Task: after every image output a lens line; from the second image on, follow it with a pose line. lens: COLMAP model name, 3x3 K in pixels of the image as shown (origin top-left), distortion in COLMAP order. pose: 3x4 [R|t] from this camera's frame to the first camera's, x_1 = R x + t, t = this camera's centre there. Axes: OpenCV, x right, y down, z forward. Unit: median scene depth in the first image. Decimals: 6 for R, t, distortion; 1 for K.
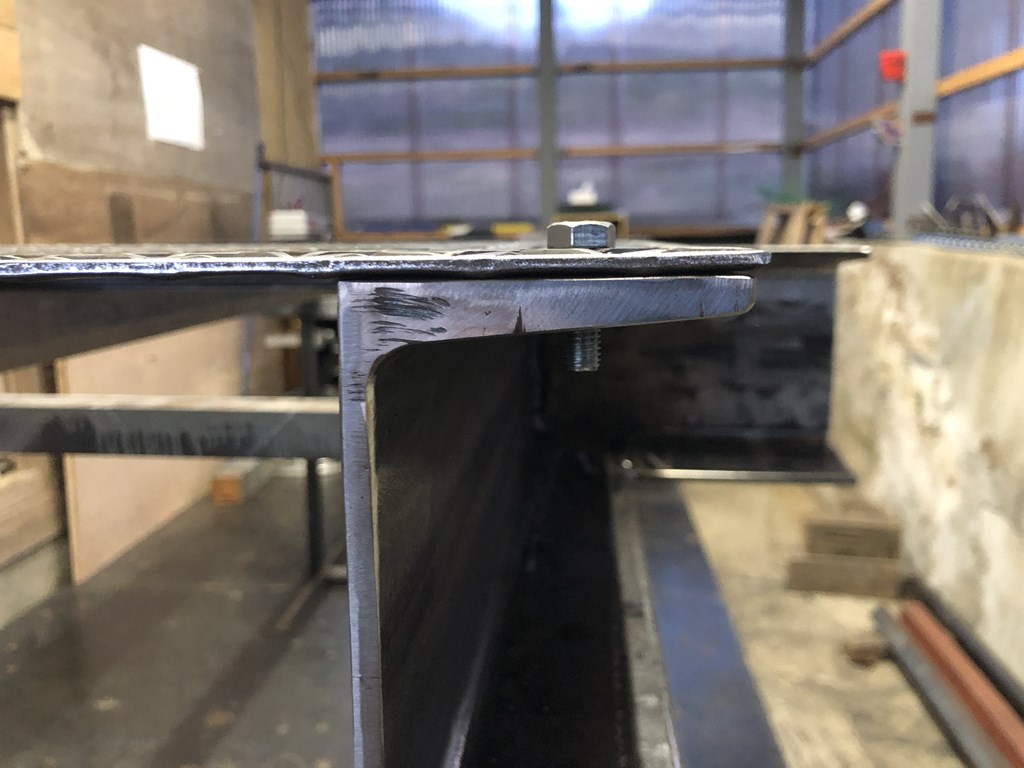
lens RADIAL K [[869.2, 0, 511.9], [0, 869.2, 376.4], [0, 0, 1]] dist [0.001204, -0.000866]
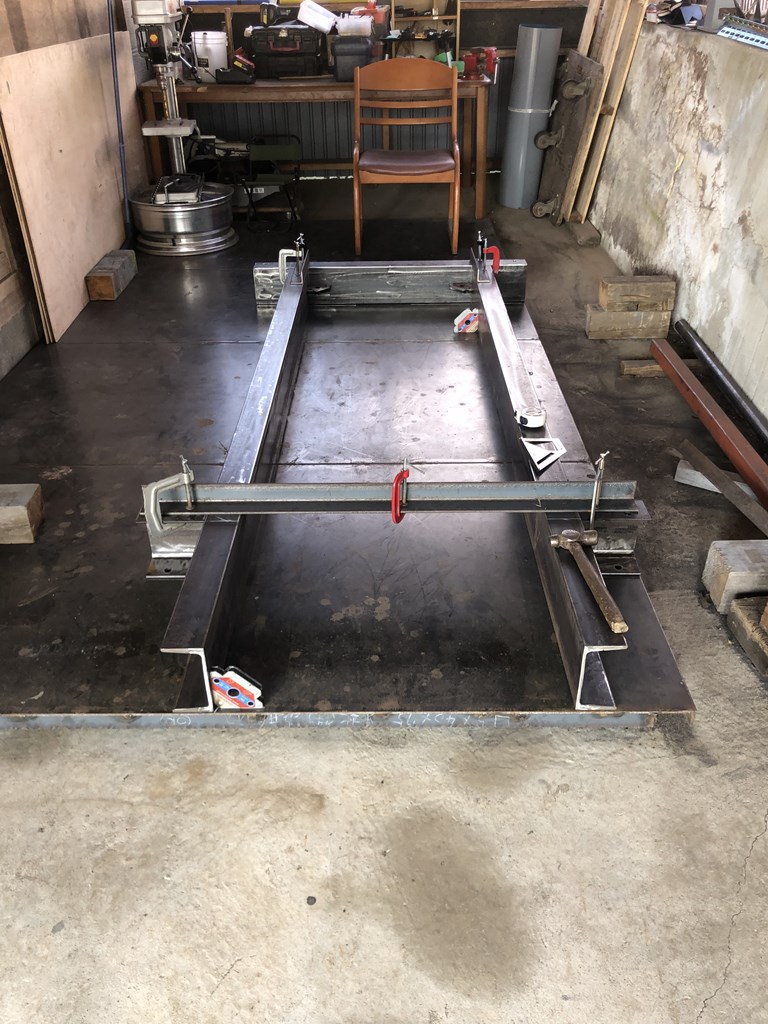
lens RADIAL K [[816.6, 0, 384.0], [0, 816.6, 512.0], [0, 0, 1]] dist [0.004309, -0.006414]
pose [[0.997513, -0.037973, 0.059373, -0.084324], [0.011017, 0.916094, 0.400813, -0.014344], [-0.069611, -0.399162, 0.914234, -0.253040]]
